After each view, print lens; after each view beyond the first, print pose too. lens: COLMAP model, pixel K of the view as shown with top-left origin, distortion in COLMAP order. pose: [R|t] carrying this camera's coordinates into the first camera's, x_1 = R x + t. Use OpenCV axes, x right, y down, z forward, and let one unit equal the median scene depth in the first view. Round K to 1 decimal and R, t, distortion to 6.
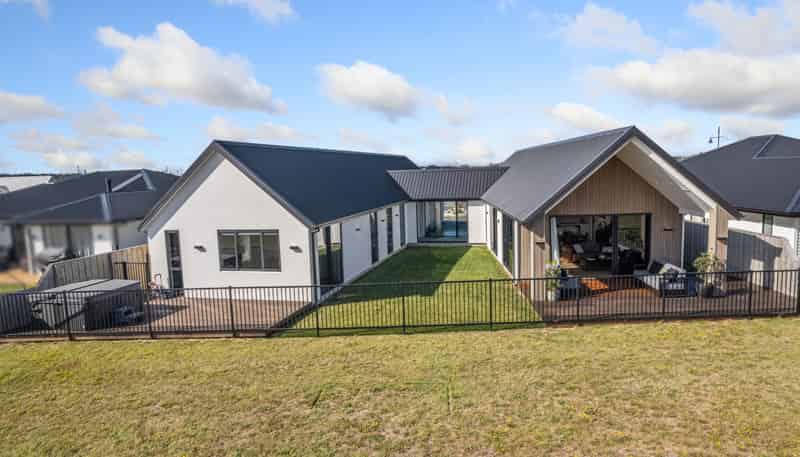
lens RADIAL K [[512.6, 0, 400.0], [0, 512.6, 228.5], [0, 0, 1]] dist [-0.067914, 0.059010]
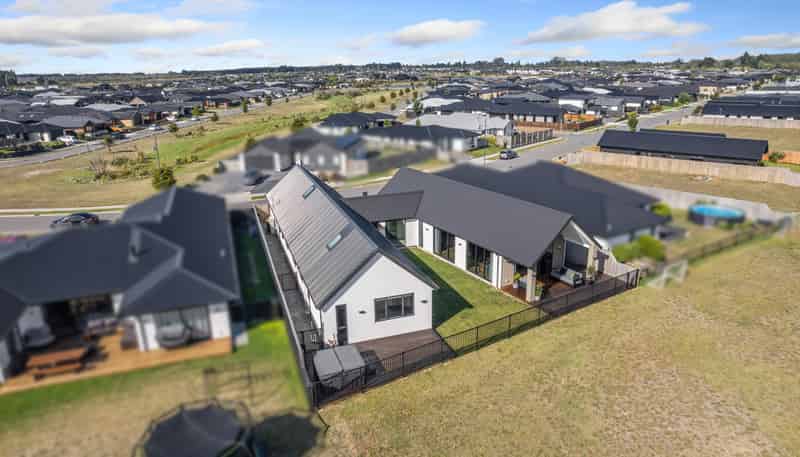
lens RADIAL K [[512.6, 0, 400.0], [0, 512.6, 228.5], [0, 0, 1]] dist [-0.067914, 0.059010]
pose [[0.832706, -0.142986, 0.534935, -1.097636], [0.052365, 0.982089, 0.180994, -0.488300], [-0.551234, -0.122703, 0.825279, -0.314027]]
